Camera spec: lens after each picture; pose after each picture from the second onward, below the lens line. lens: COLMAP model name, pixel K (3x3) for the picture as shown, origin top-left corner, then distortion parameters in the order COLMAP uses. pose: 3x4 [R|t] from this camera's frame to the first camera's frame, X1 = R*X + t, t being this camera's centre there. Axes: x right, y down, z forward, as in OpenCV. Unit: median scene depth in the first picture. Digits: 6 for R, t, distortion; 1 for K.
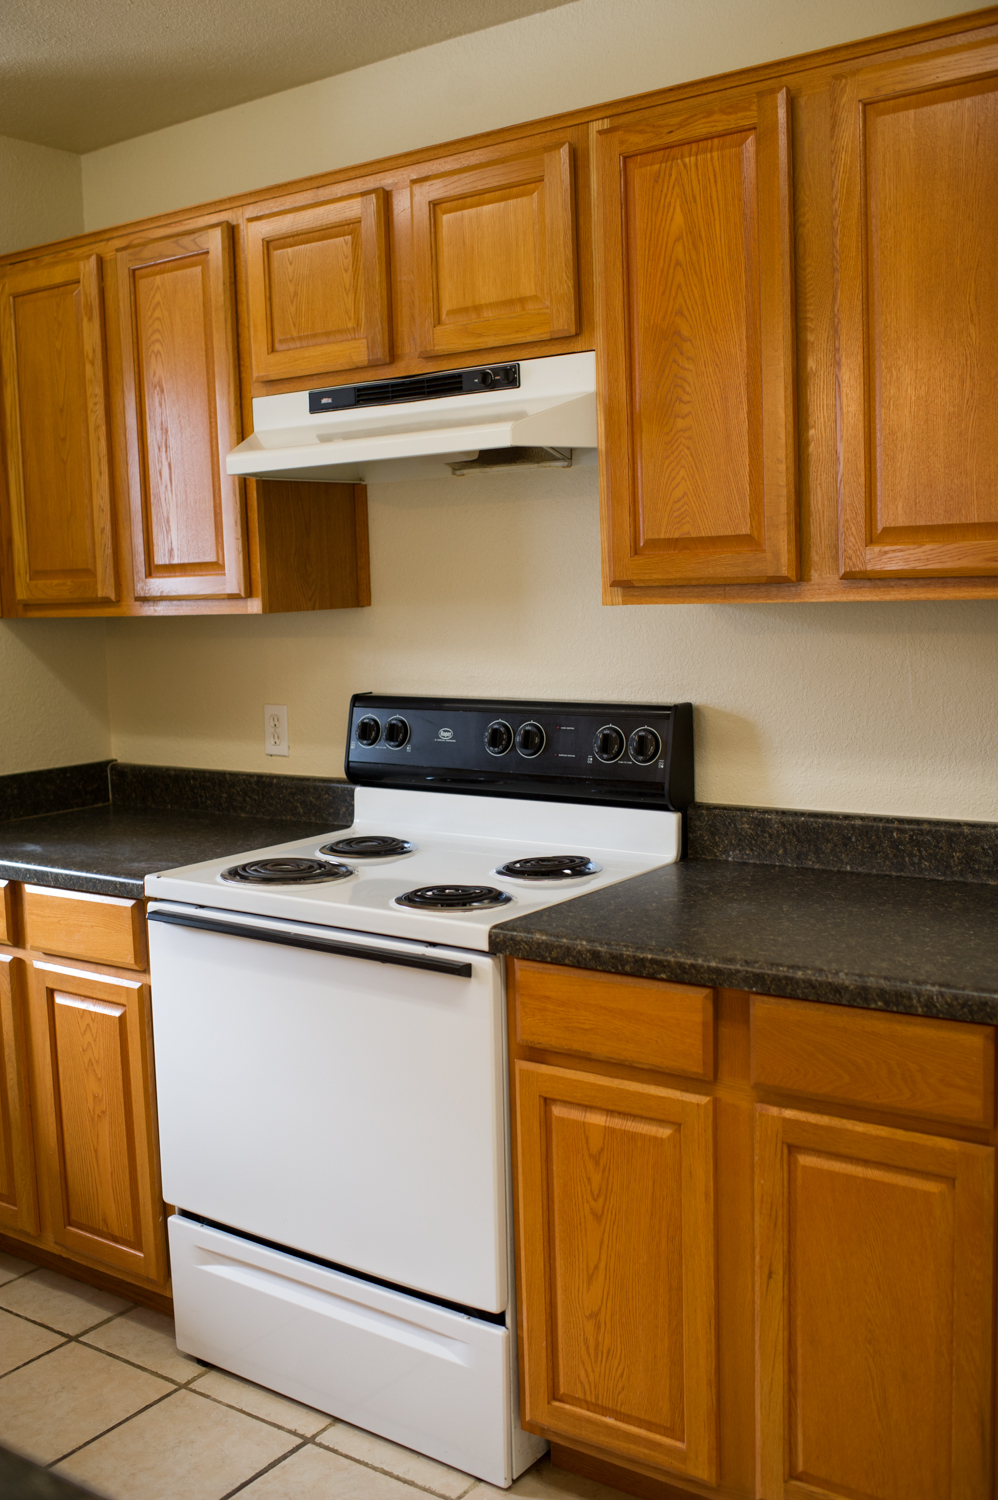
lens RADIAL K [[1490.5, 0, 500.9], [0, 1490.5, 736.0], [0, 0, 1]] dist [-0.059669, 0.000000]
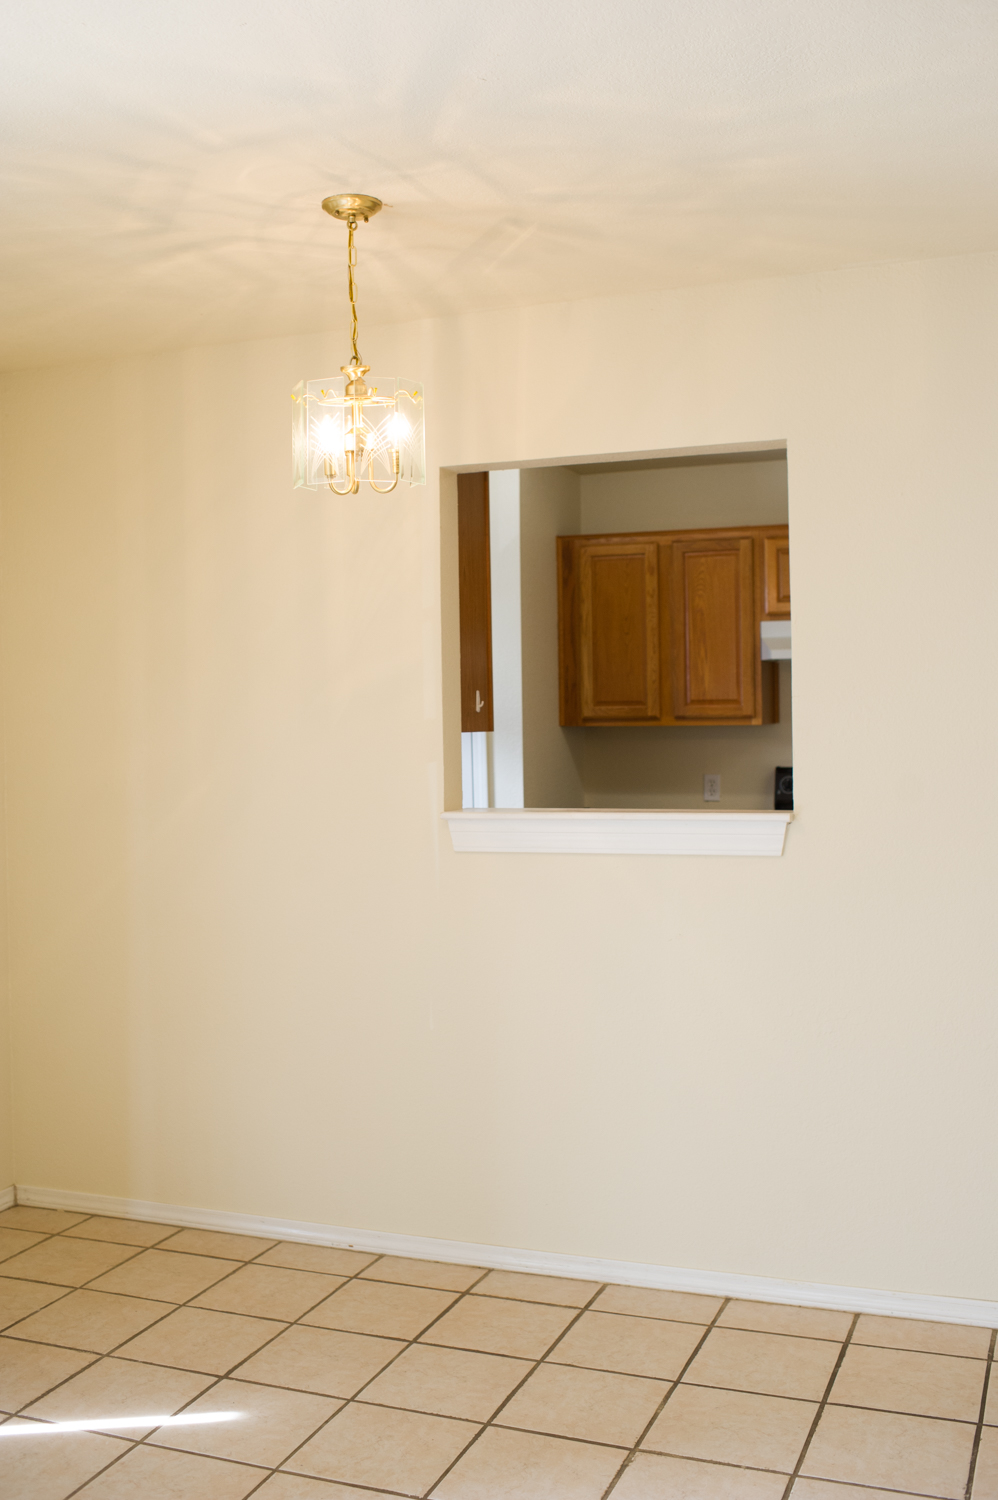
lens RADIAL K [[1490.5, 0, 501.7], [0, 1490.5, 748.2], [0, 0, 1]] dist [-0.059669, 0.000000]
pose [[0.966557, 0.014533, 0.256038, -0.958739], [0.008442, 0.996049, -0.088406, 0.119210], [-0.256311, 0.087611, 0.962616, -0.820144]]
